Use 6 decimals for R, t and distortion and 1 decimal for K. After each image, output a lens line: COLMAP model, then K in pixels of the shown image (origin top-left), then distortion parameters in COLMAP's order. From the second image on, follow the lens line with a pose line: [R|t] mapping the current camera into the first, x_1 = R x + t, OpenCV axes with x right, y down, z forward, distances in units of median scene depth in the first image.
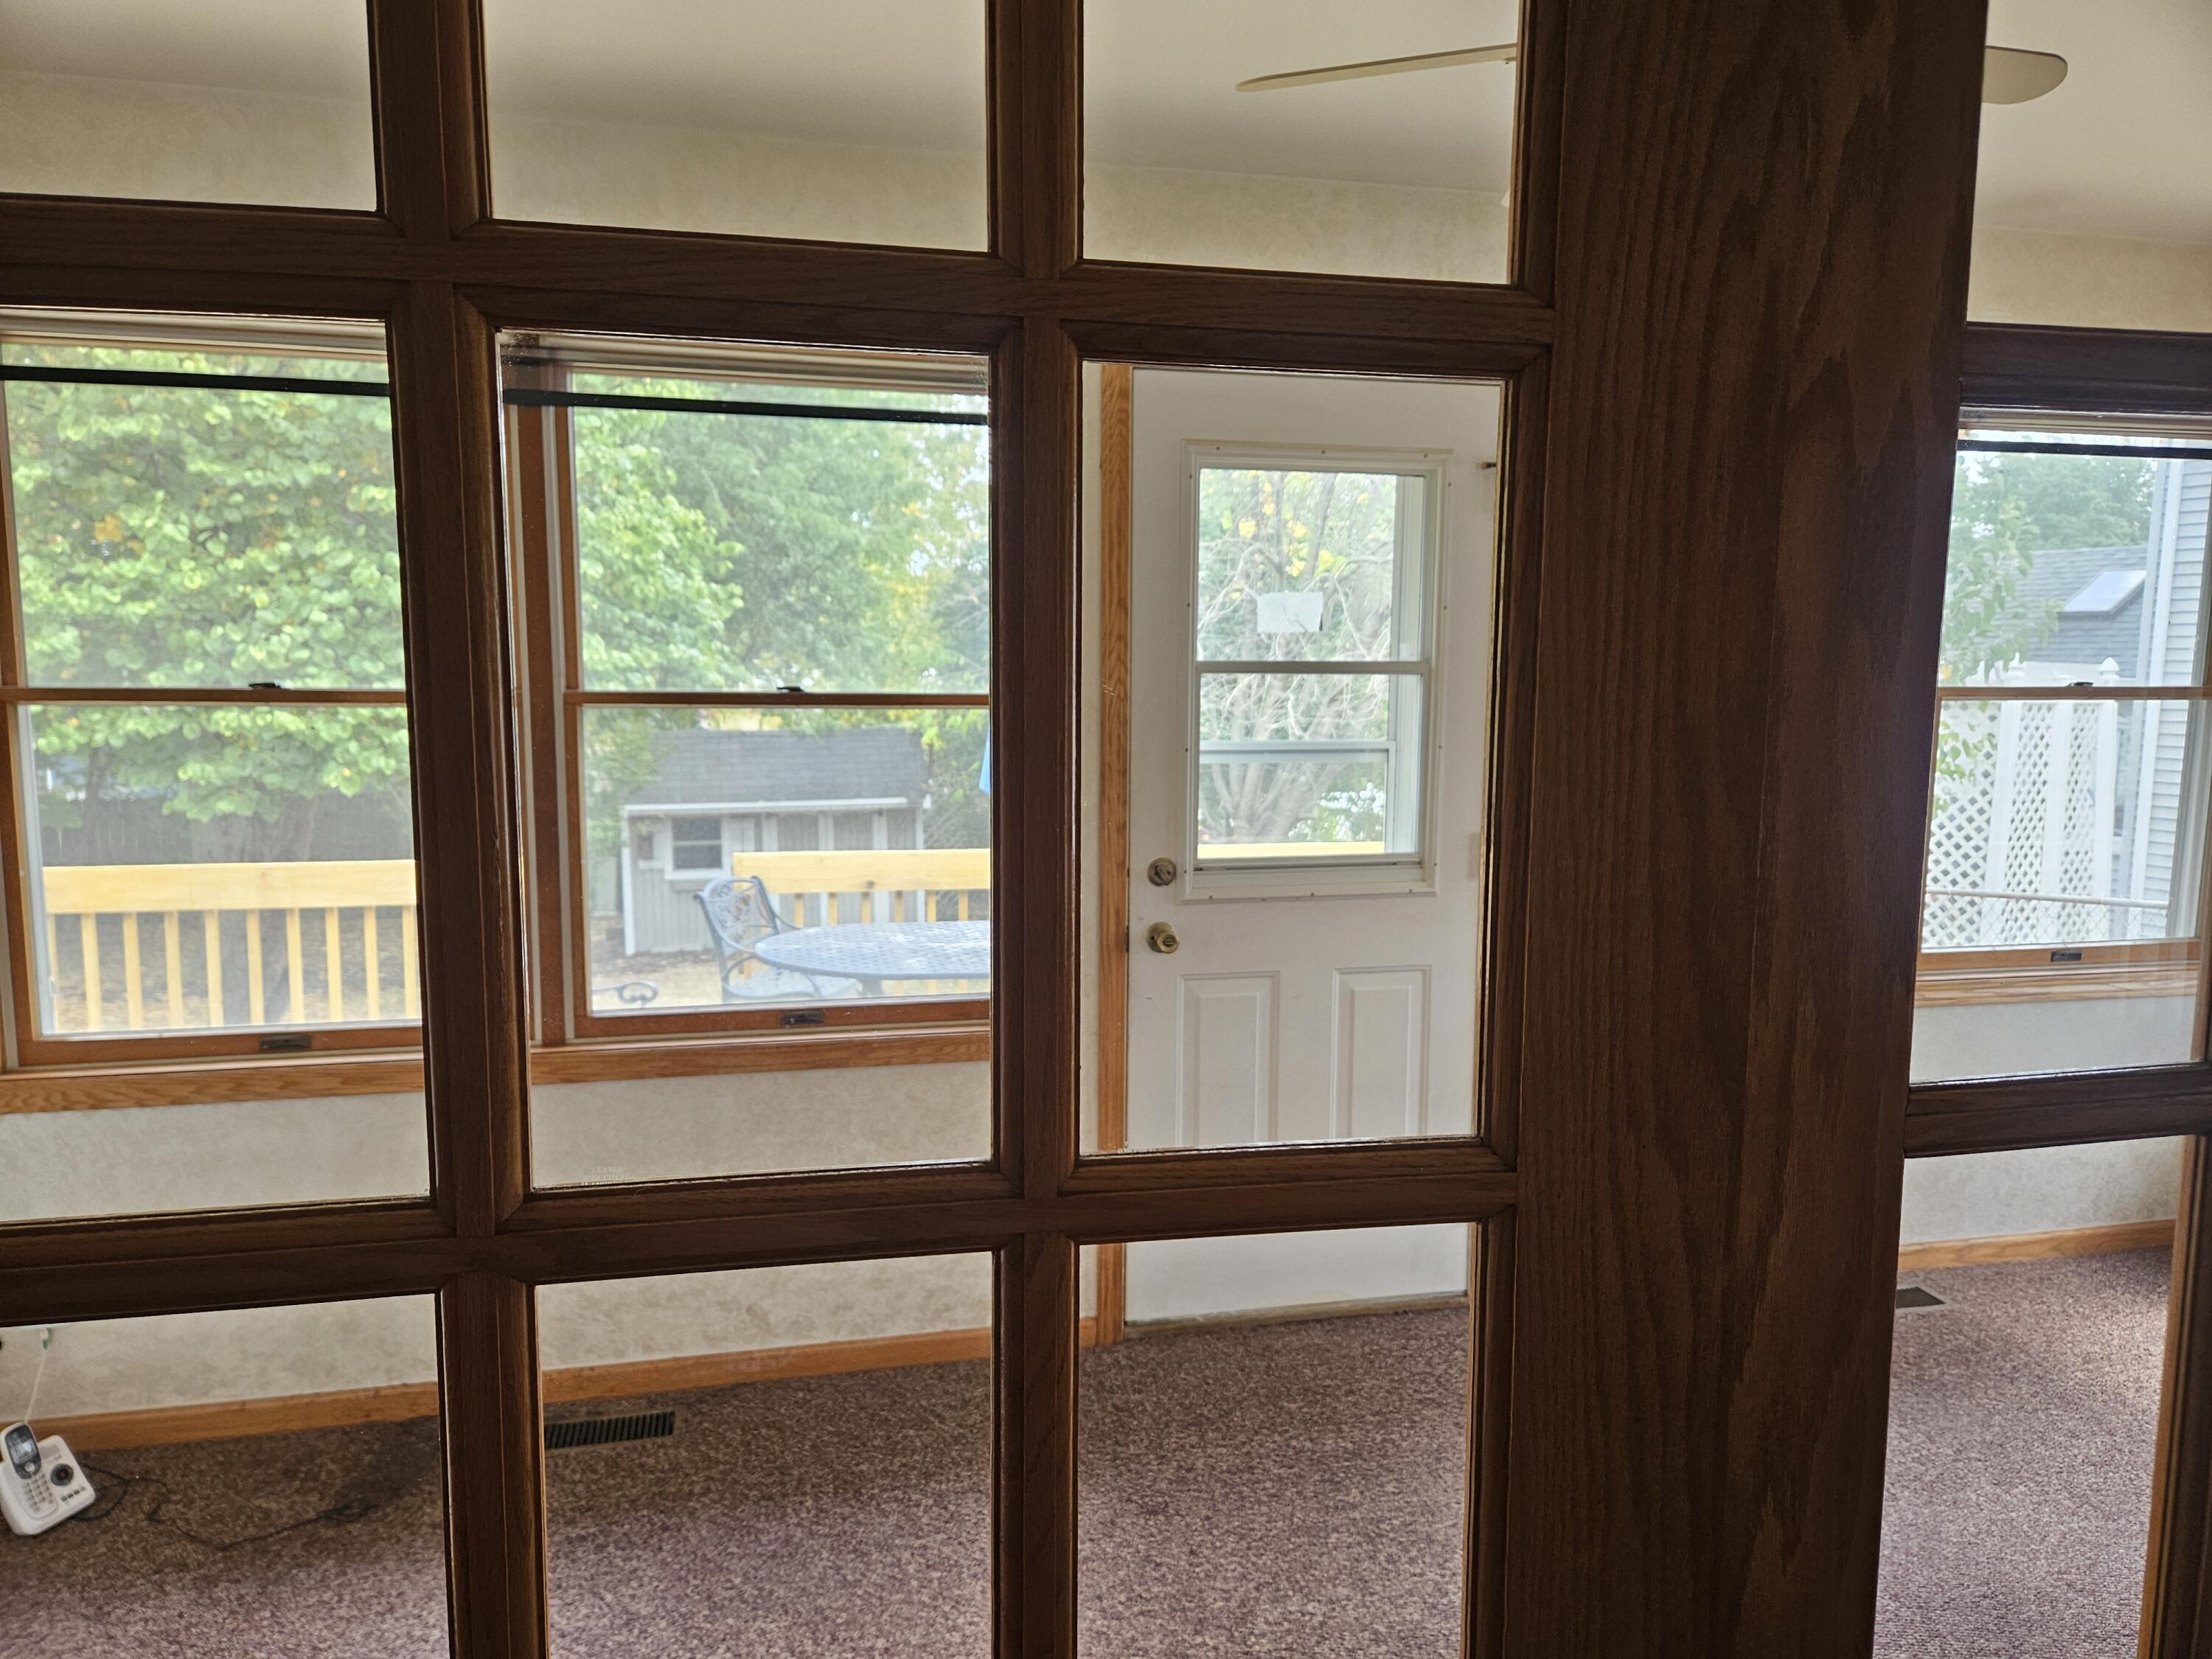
lens RADIAL K [[1463.0, 0, 1090.0], [0, 1463.0, 817.4], [0, 0, 1]] dist [0.069147, -0.050287]
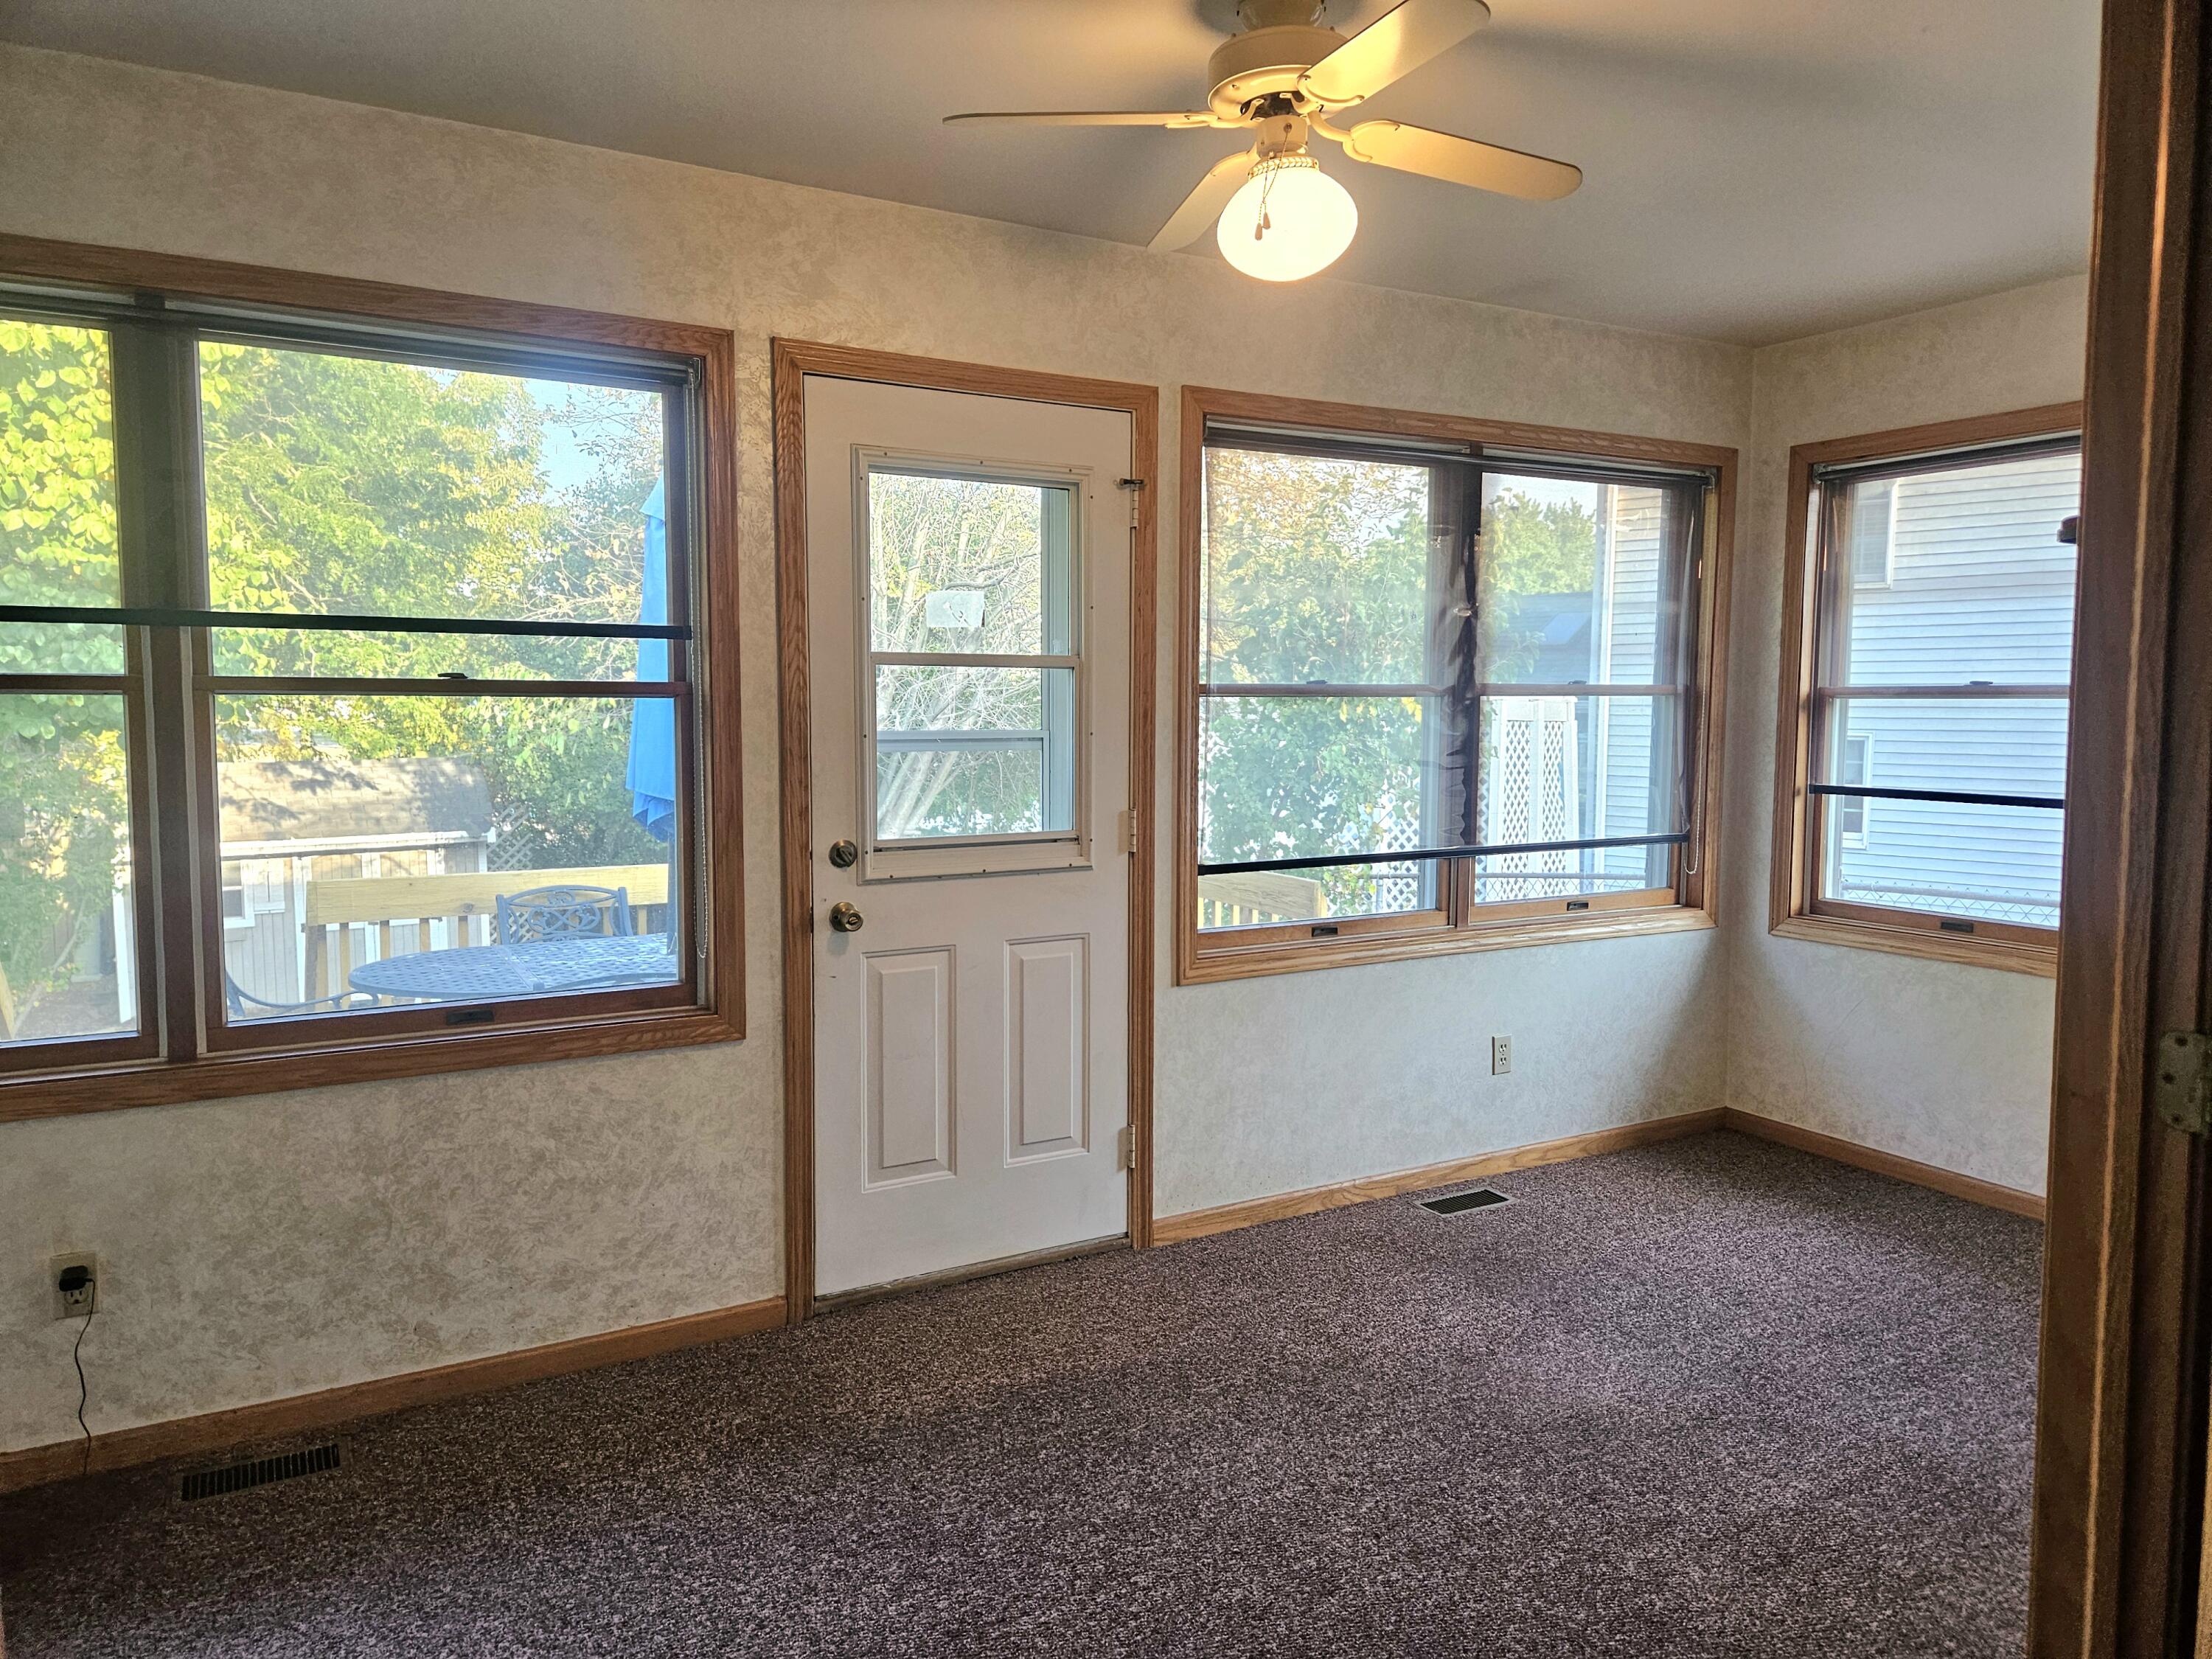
lens RADIAL K [[1463.0, 0, 1067.7], [0, 1463.0, 783.0], [0, 0, 1]] dist [0.069147, -0.050287]
pose [[0.961228, -0.017749, 0.275182, -0.089317], [0.030415, 0.998662, -0.041828, 0.037974], [-0.274071, 0.048576, 0.960482, -0.050527]]
